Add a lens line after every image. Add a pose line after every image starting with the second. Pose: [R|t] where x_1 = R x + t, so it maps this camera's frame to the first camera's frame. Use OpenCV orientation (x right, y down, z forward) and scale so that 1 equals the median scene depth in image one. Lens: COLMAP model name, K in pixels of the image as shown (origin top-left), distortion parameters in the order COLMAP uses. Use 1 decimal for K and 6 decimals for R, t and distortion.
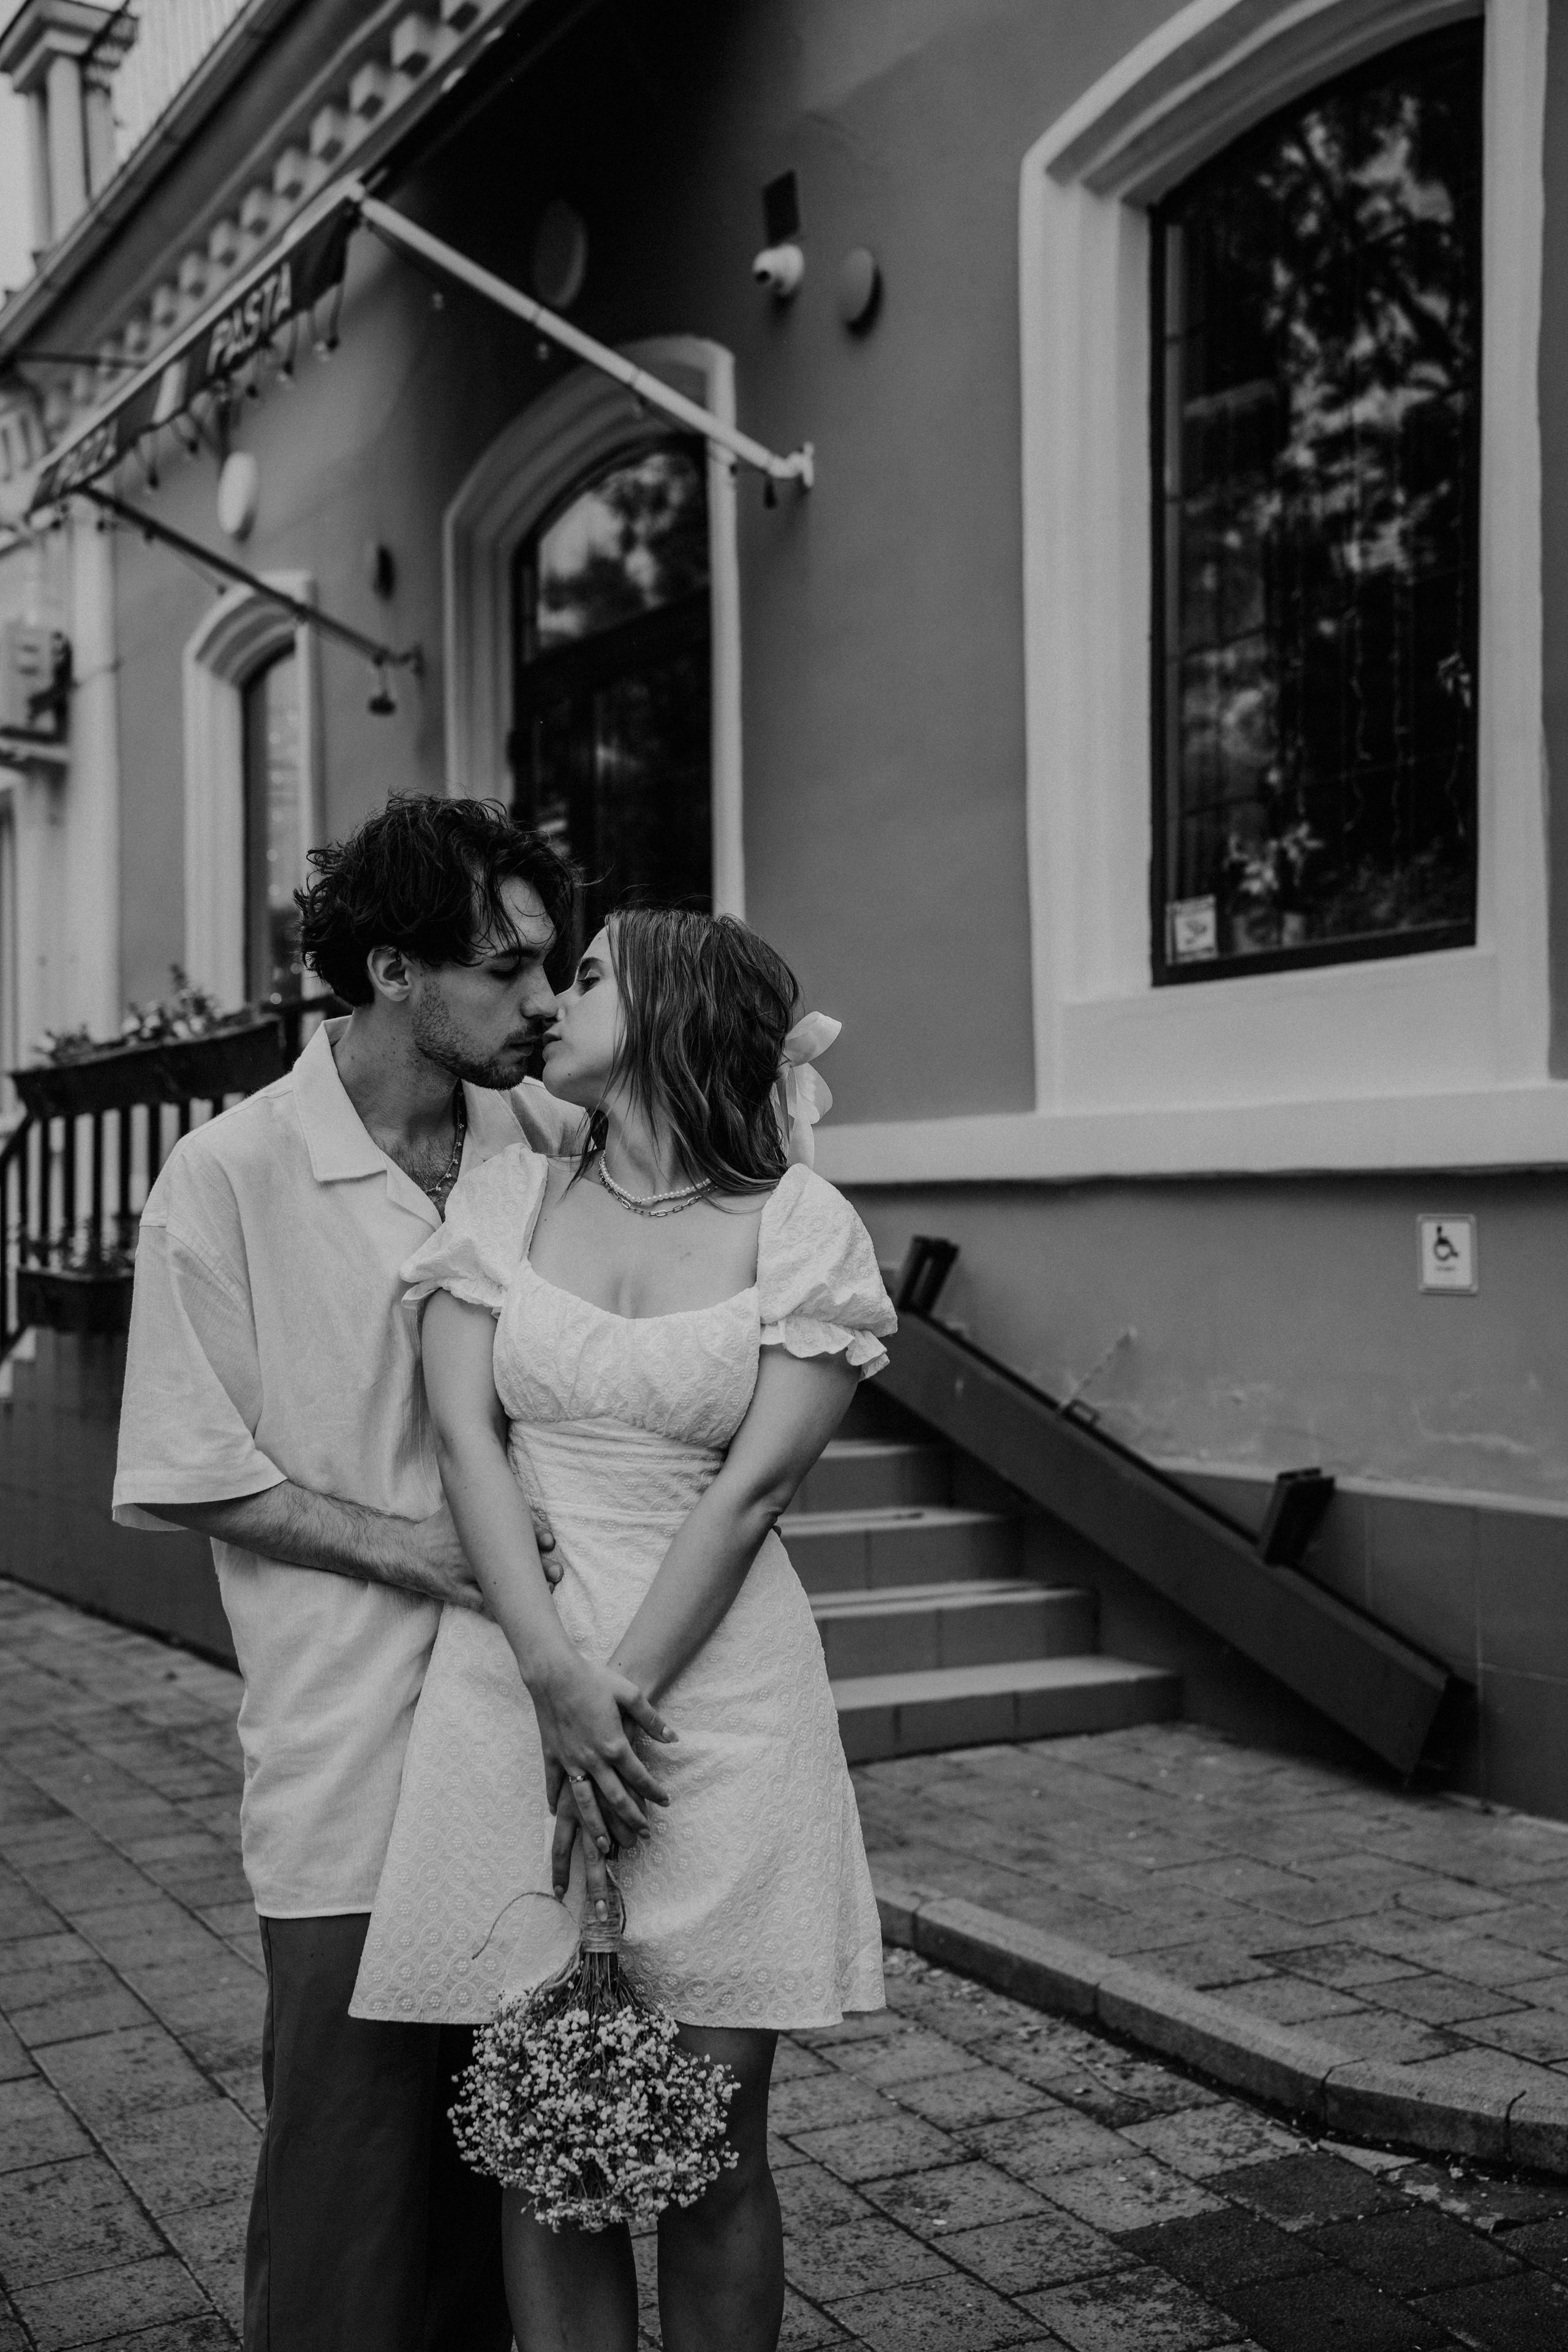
lens RADIAL K [[2734.1, 0, 784.0], [0, 2734.1, 1173.8], [0, 0, 1]] dist [0.154301, 0.000000]
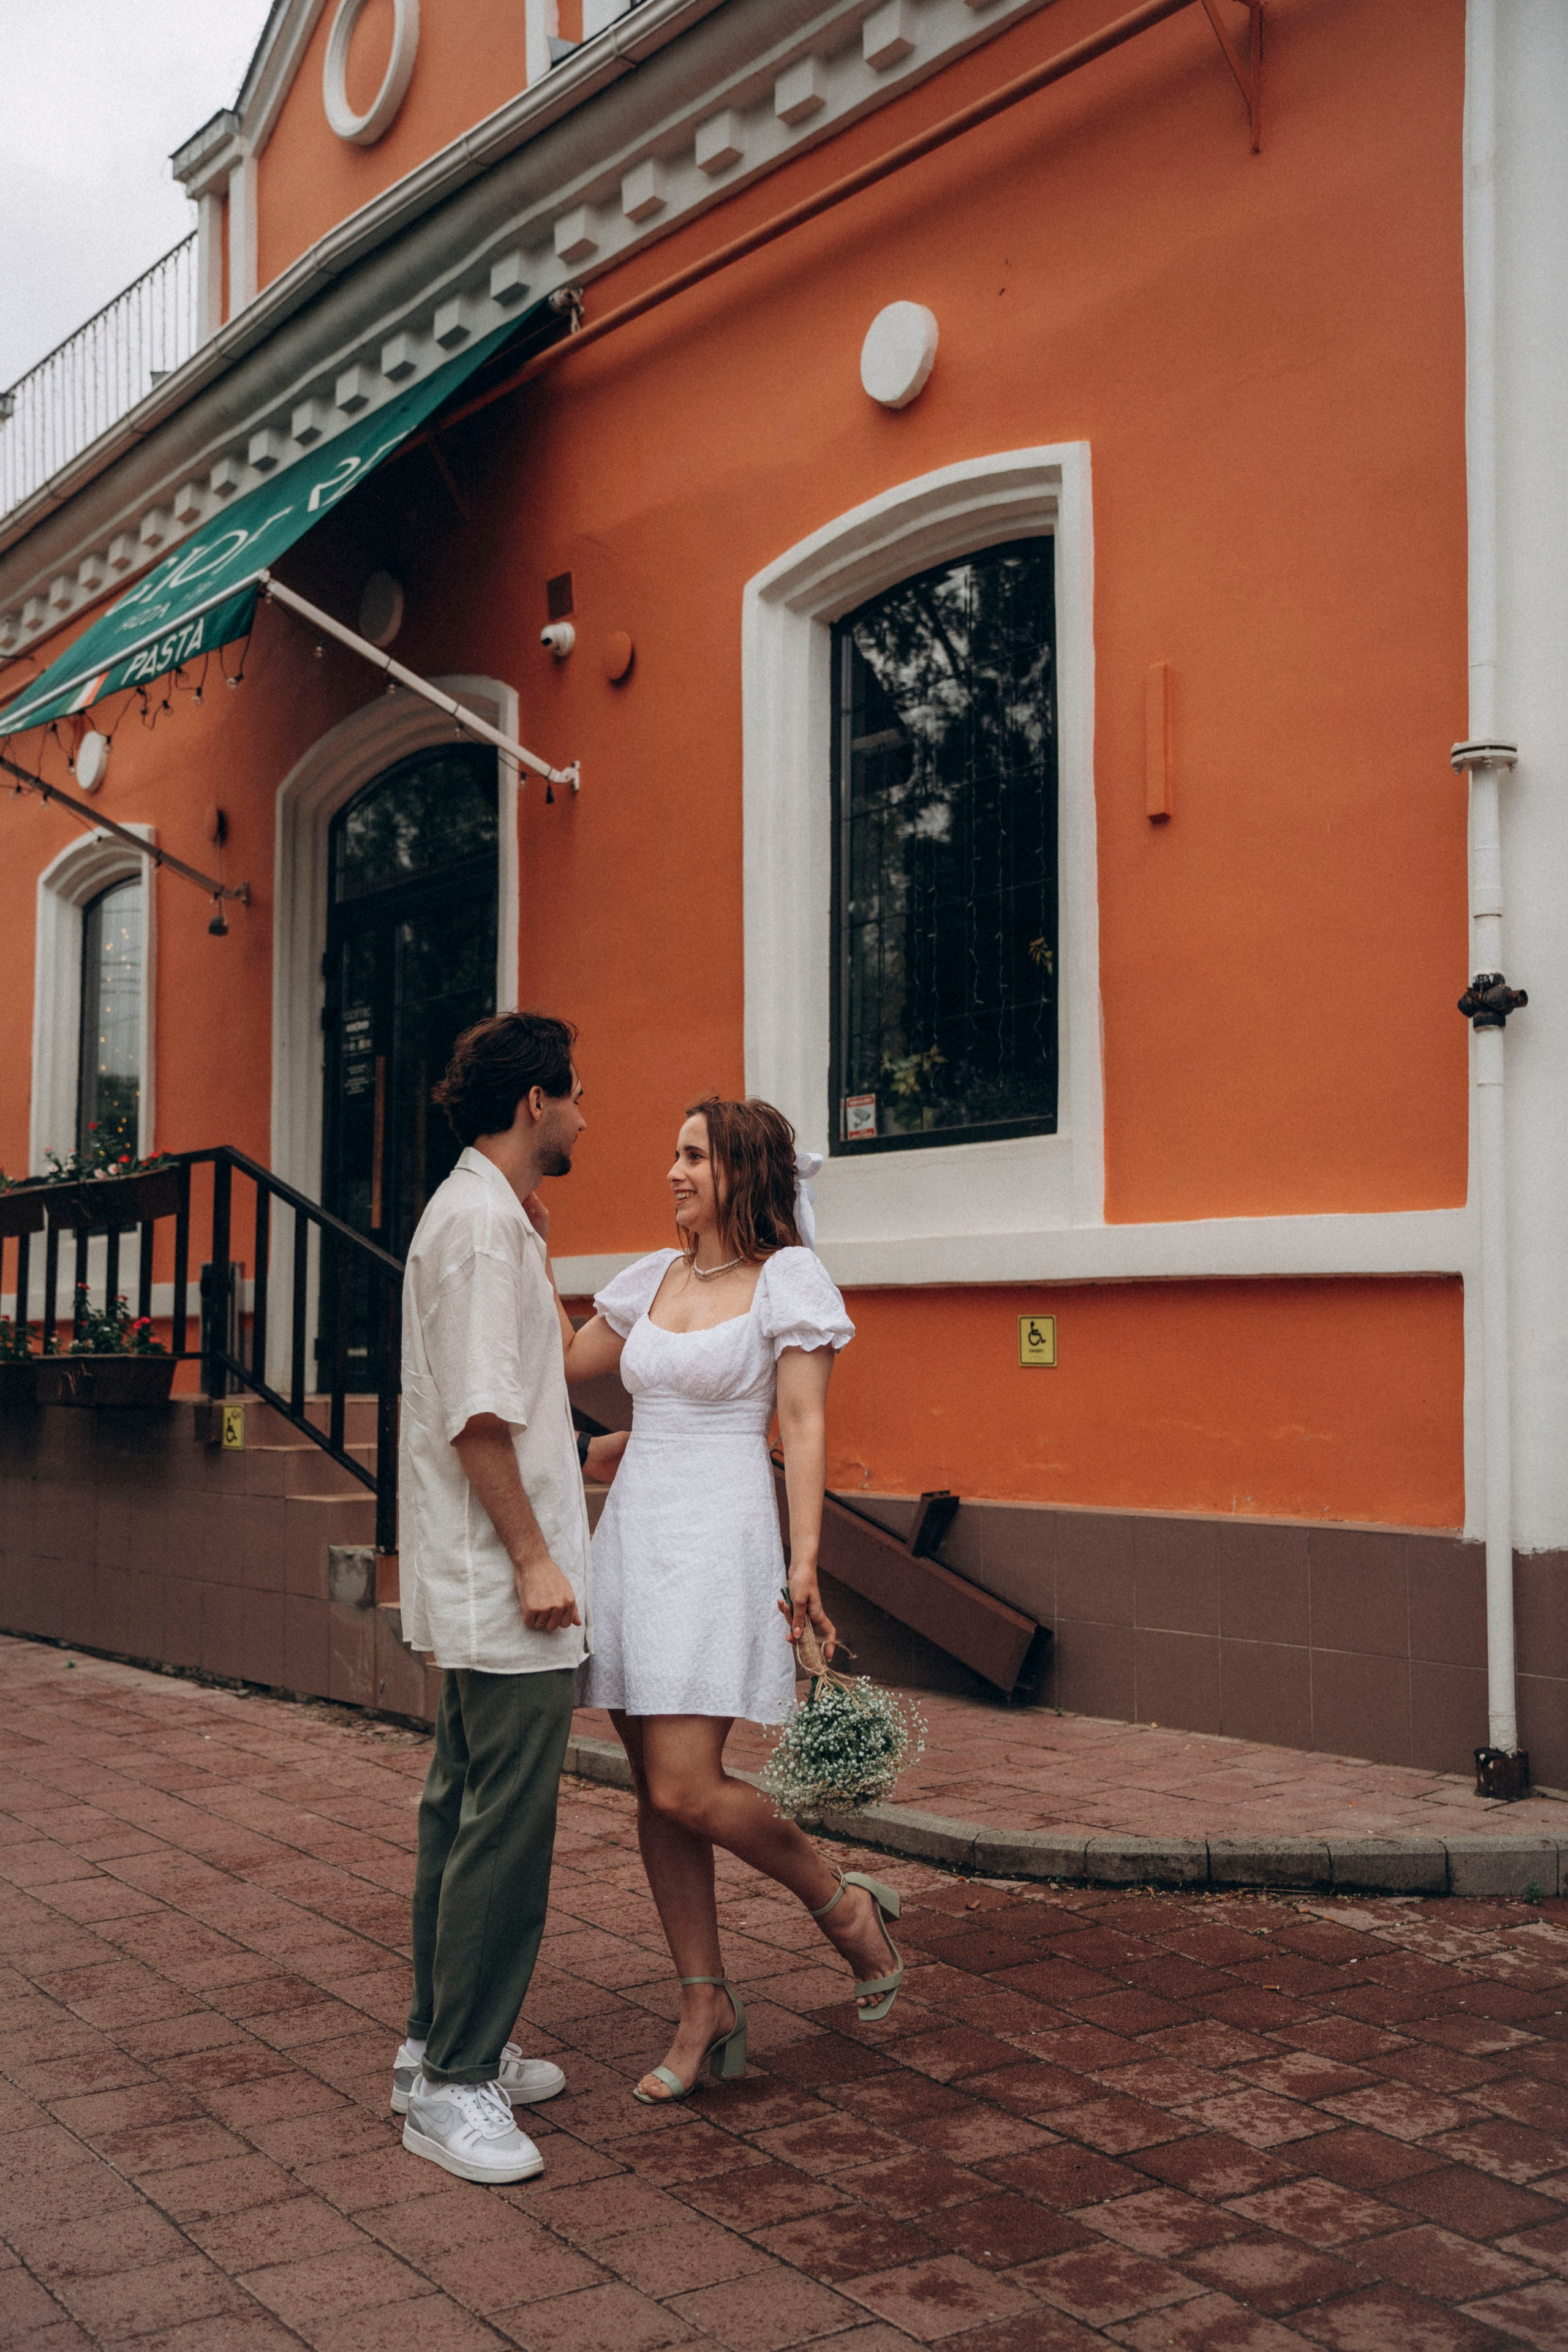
lens RADIAL K [[2364.2, 0, 782.1], [0, 2364.2, 1173.5], [0, 0, 1]] dist [0.014329, 0.000000]
pose [[0.988273, 0.023457, 0.150884, -0.074169], [-0.013722, 0.997775, -0.065241, 0.020638], [-0.152078, 0.062405, 0.986396, -0.196133]]
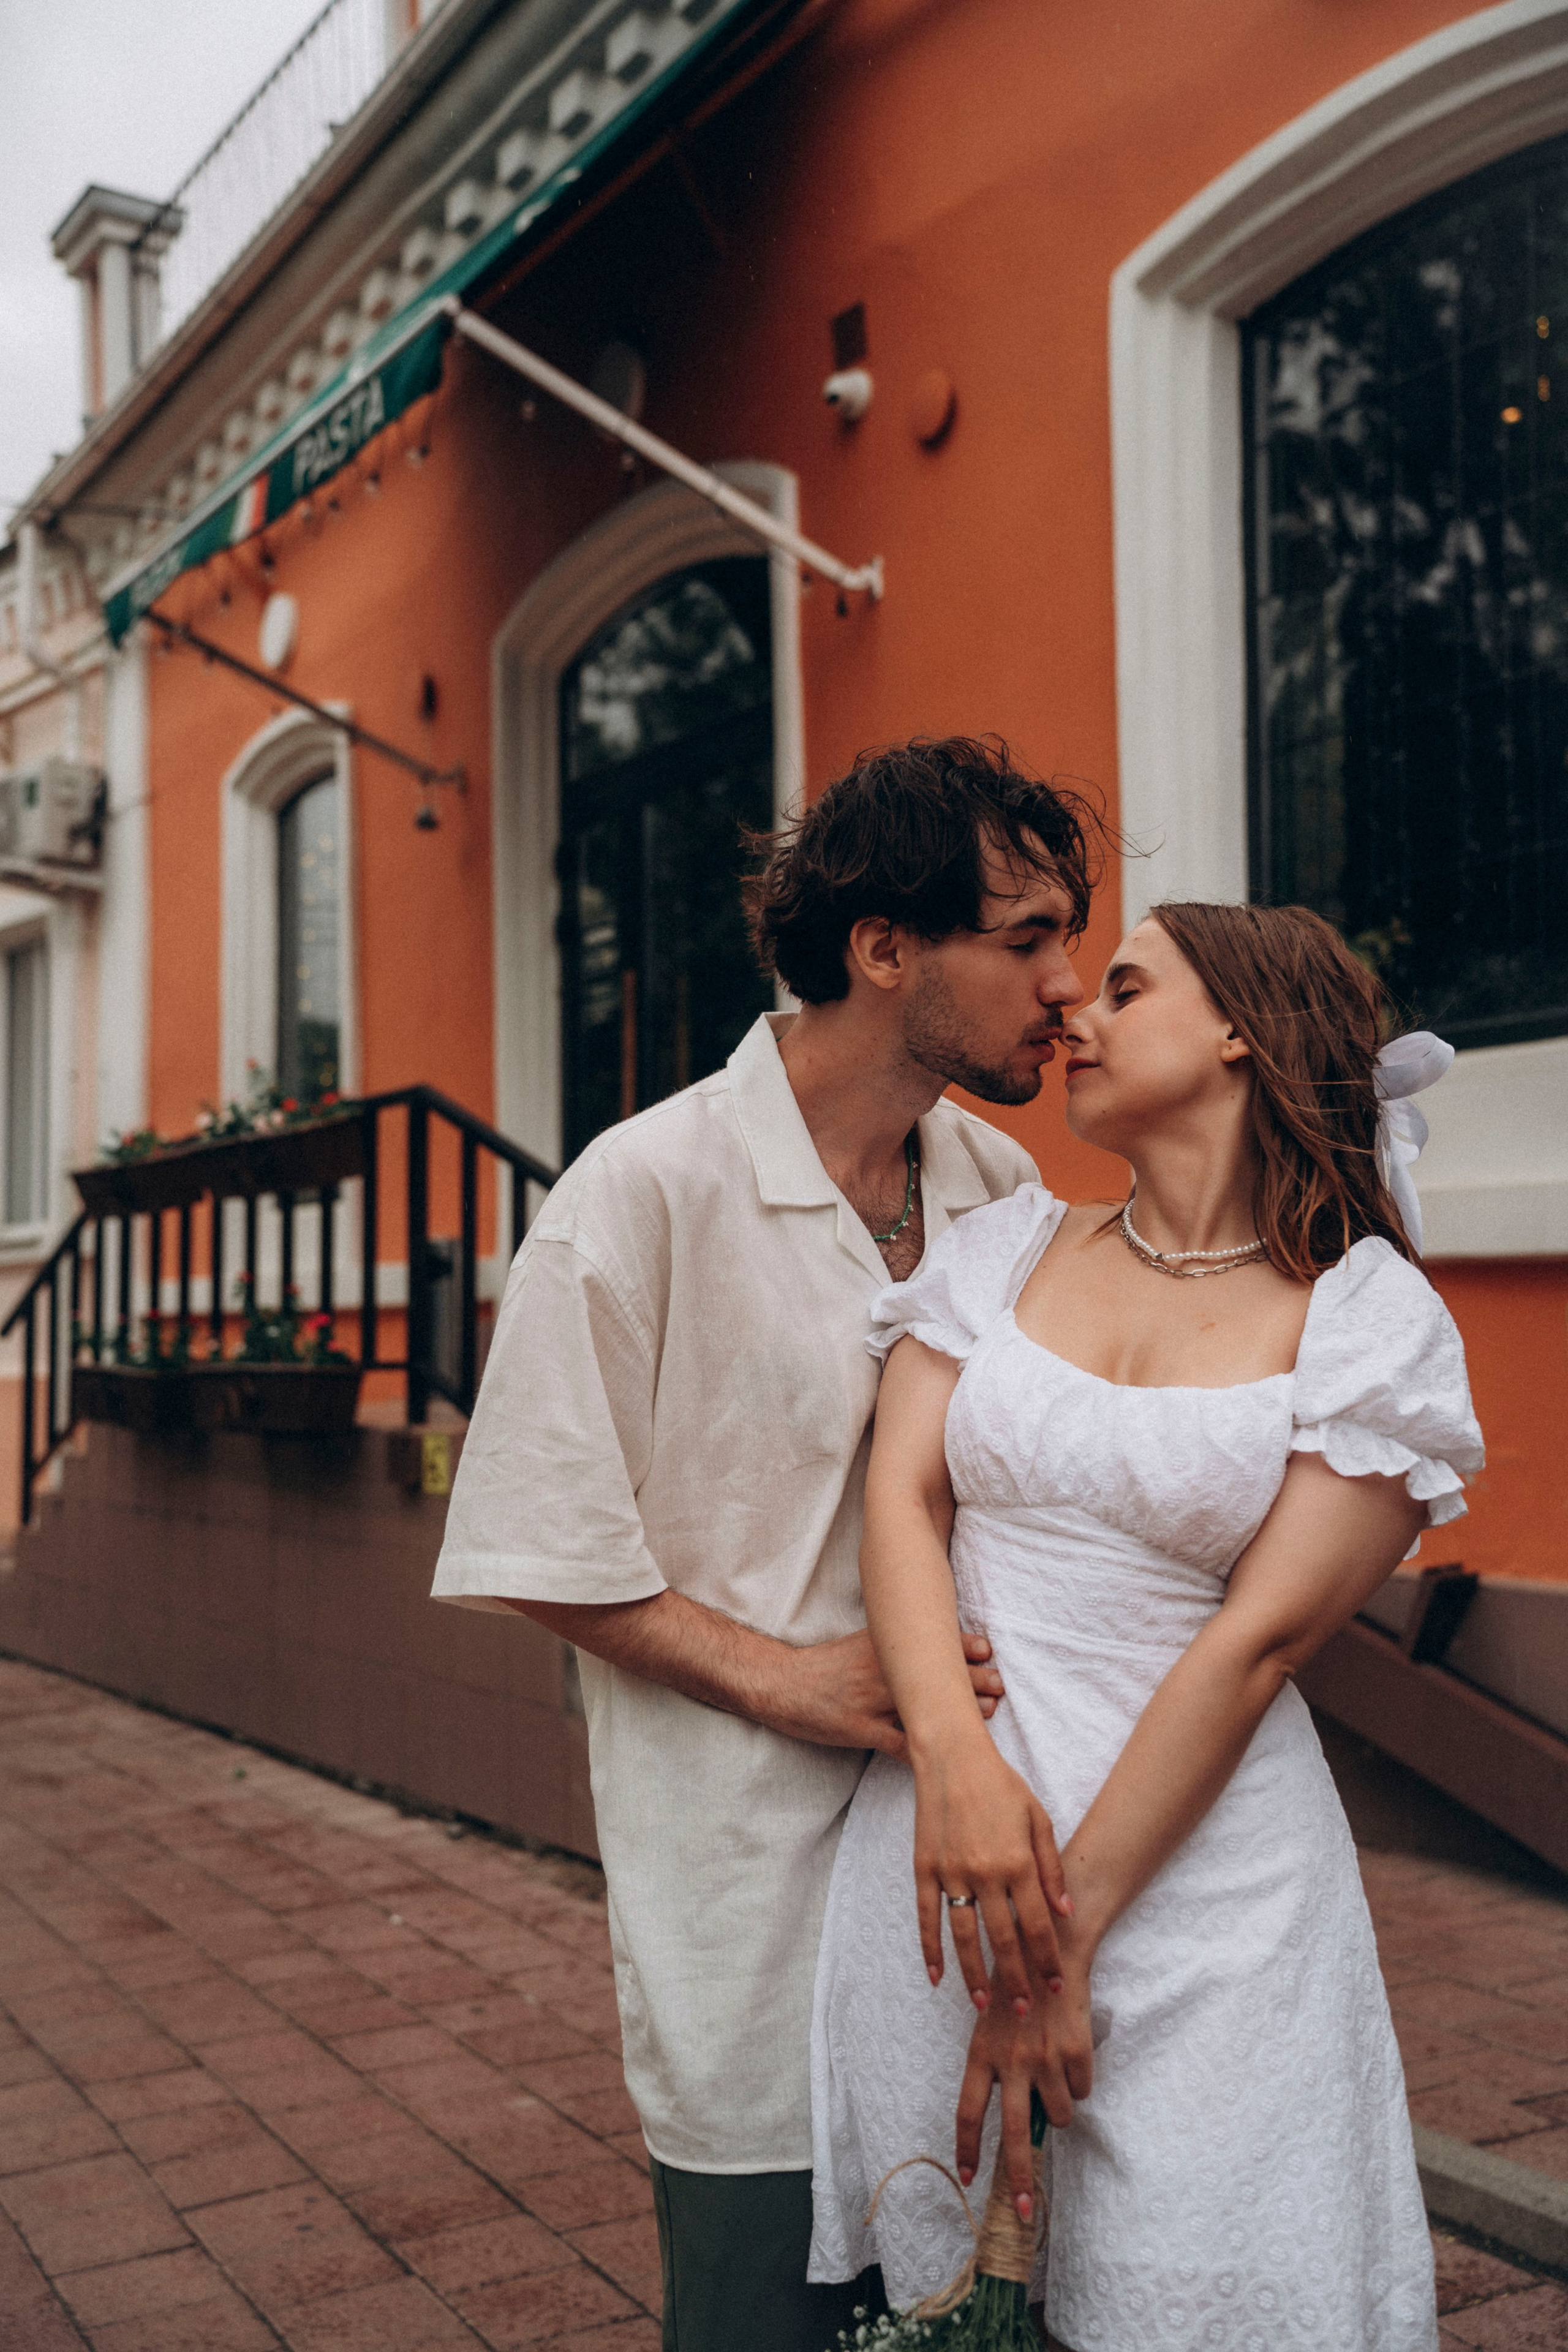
lens RADIAL K [[2451.4, 0, 775.2], [0, 2451.4, 1172.9], [0, 0, 1]] dist [0.088979, 0.000000]
pose [[0.999388, 0.001729, 0.034926, -0.070927], [-0.000082, 0.998890, -0.047107, 0.008830], [-0.034968, 0.047076, 0.998279, 0.112669]]
